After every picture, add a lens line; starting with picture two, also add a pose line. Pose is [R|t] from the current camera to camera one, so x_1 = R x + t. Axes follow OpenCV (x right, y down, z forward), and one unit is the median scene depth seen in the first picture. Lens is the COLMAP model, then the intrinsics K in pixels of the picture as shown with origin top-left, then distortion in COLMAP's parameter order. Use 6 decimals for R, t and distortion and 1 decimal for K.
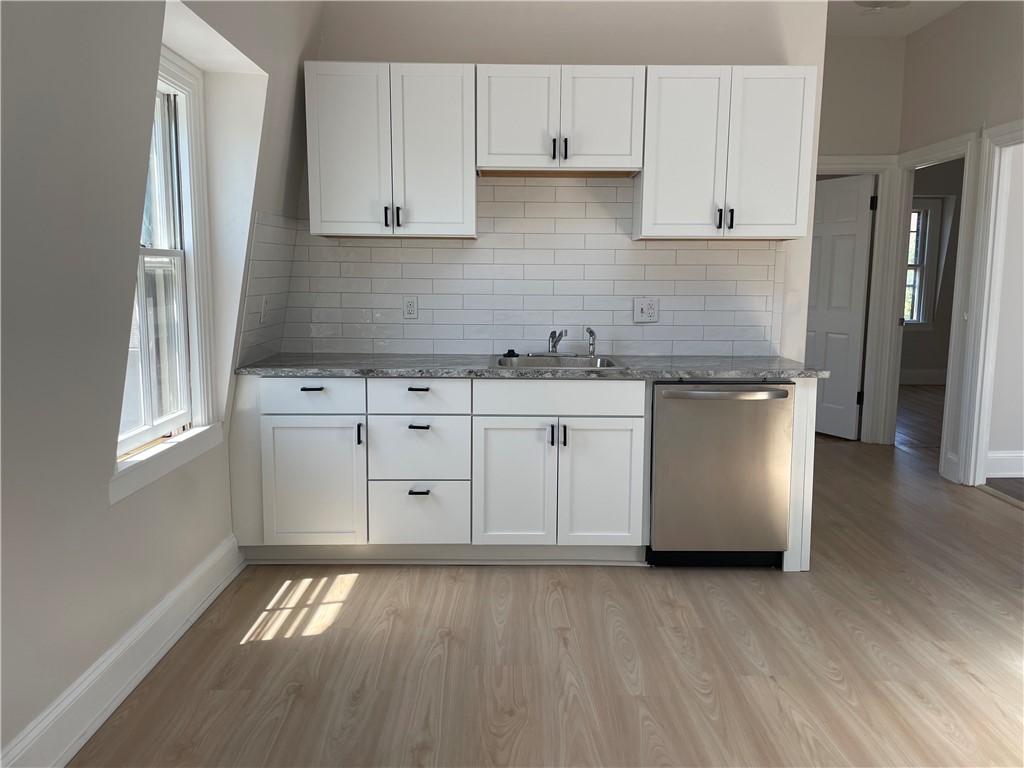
lens RADIAL K [[769.6, 0, 518.1], [0, 769.6, 376.5], [0, 0, 1]] dist [0.084439, -0.109149]
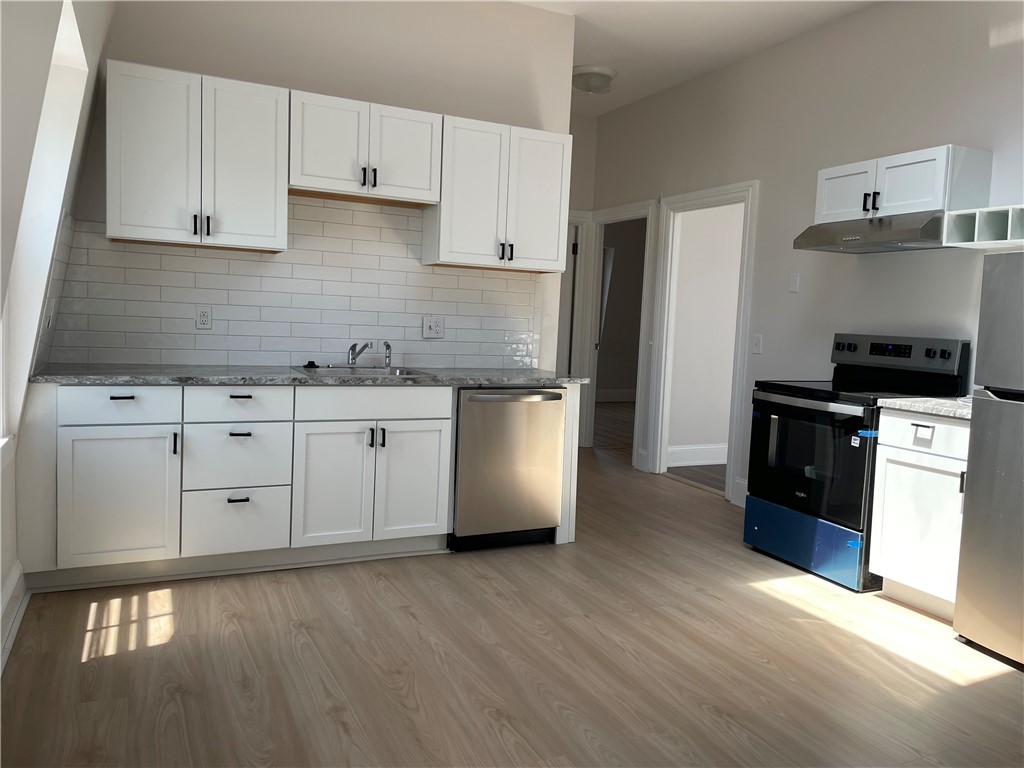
lens RADIAL K [[769.6, 0, 520.4], [0, 769.6, 375.1], [0, 0, 1]] dist [0.084439, -0.109149]
pose [[0.907357, -0.000067, 0.420362, -0.222054], [0.018133, 0.999075, -0.038980, 0.034341], [-0.419970, 0.042991, 0.906519, -0.077992]]
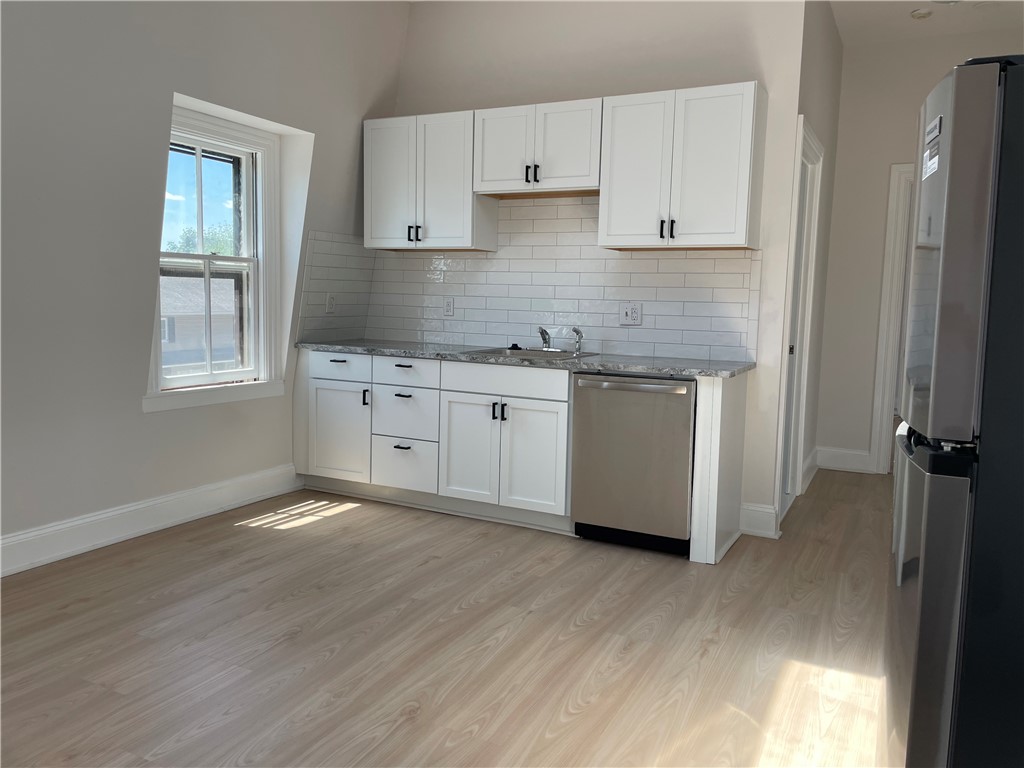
lens RADIAL K [[769.6, 0, 520.1], [0, 769.6, 372.8], [0, 0, 1]] dist [0.084439, -0.109149]
pose [[0.887397, 0.061416, -0.456897, 0.622350], [-0.079584, 0.996615, -0.020606, 0.038565], [0.454085, 0.054648, 0.889281, -0.051564]]
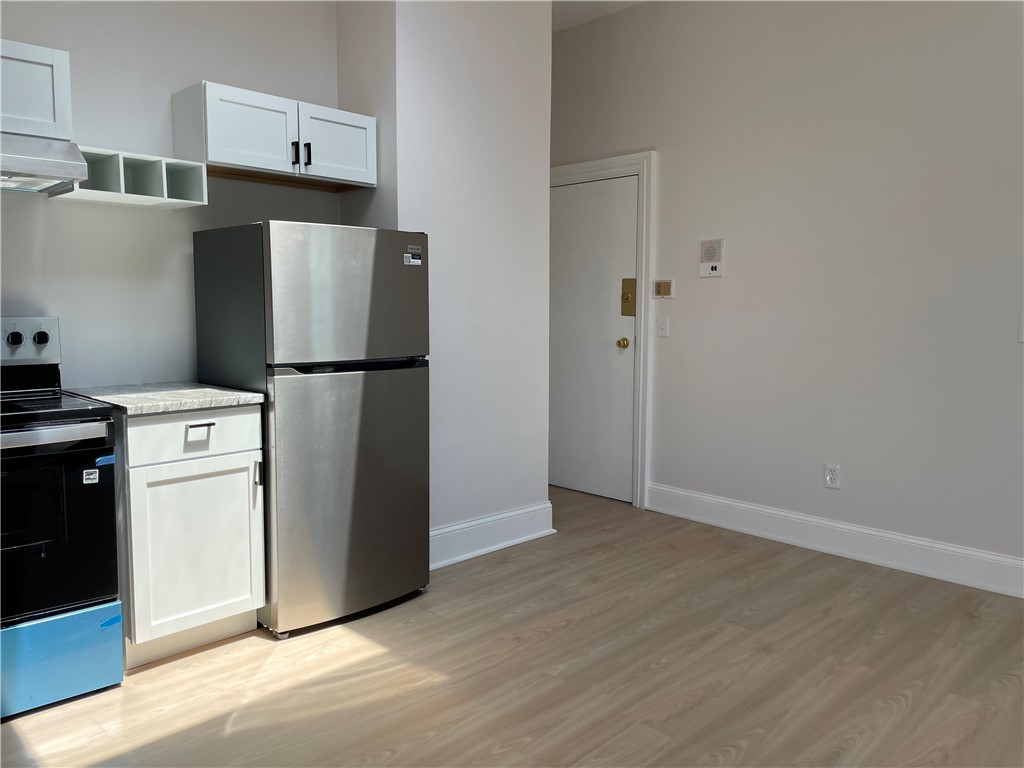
lens RADIAL K [[769.6, 0, 525.0], [0, 769.6, 371.0], [0, 0, 1]] dist [0.084439, -0.109149]
pose [[-0.703993, -0.064483, 0.707273, -0.138765], [0.087271, 0.980468, 0.176257, -0.094002], [-0.704824, 0.185808, -0.684615, 0.887405]]
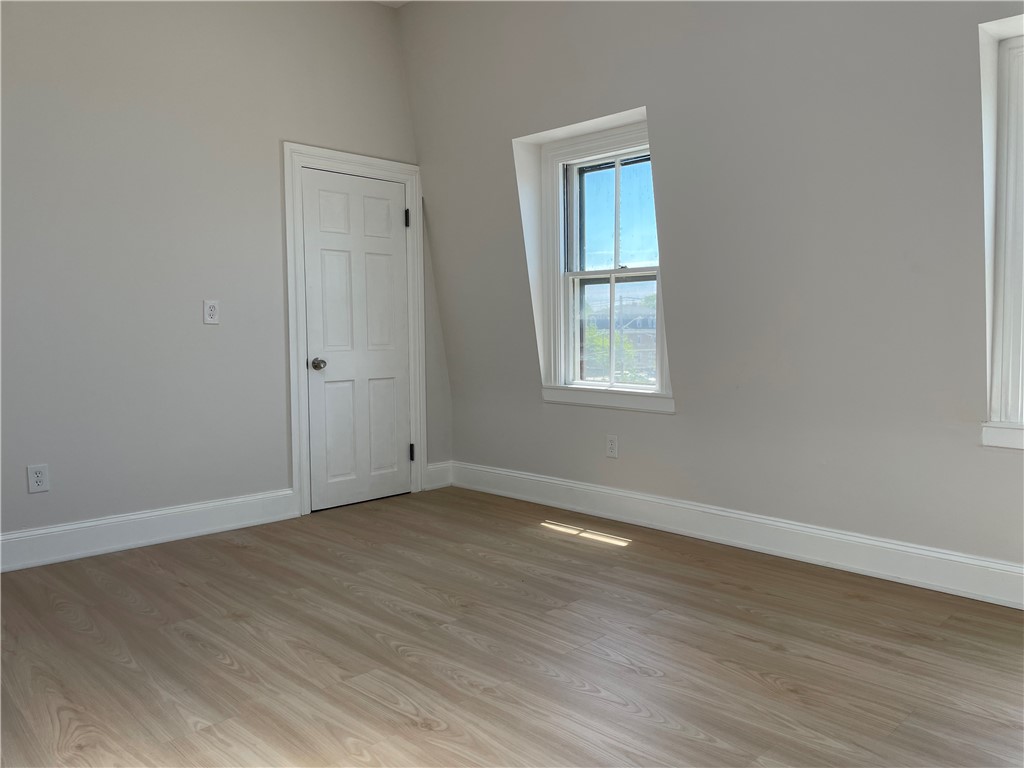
lens RADIAL K [[769.6, 0, 519.0], [0, 769.6, 375.4], [0, 0, 1]] dist [0.084439, -0.109149]
pose [[-0.720697, 0.041238, -0.692022, 0.611161], [-0.090040, 0.984206, 0.152420, -0.046963], [0.687378, 0.172158, -0.705601, 0.951508]]
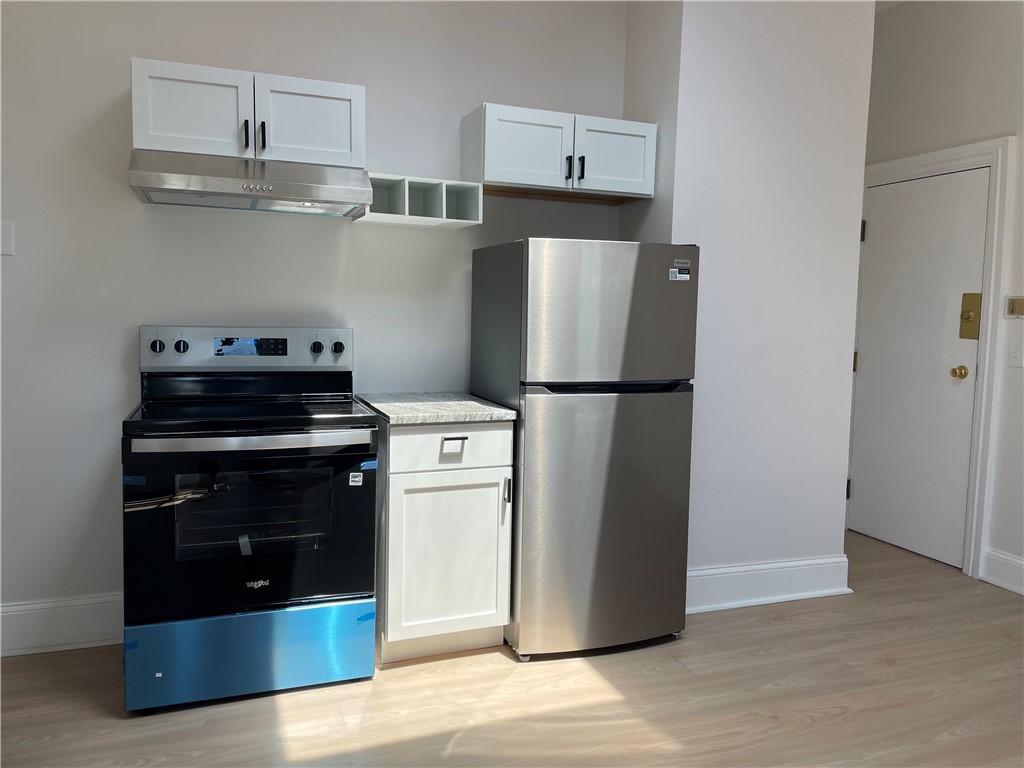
lens RADIAL K [[769.6, 0, 517.4], [0, 769.6, 377.6], [0, 0, 1]] dist [0.084439, -0.109149]
pose [[-0.355299, -0.083985, 0.930972, -0.117078], [0.100919, 0.986688, 0.127526, -0.087732], [-0.929289, 0.139263, -0.342093, 0.795093]]
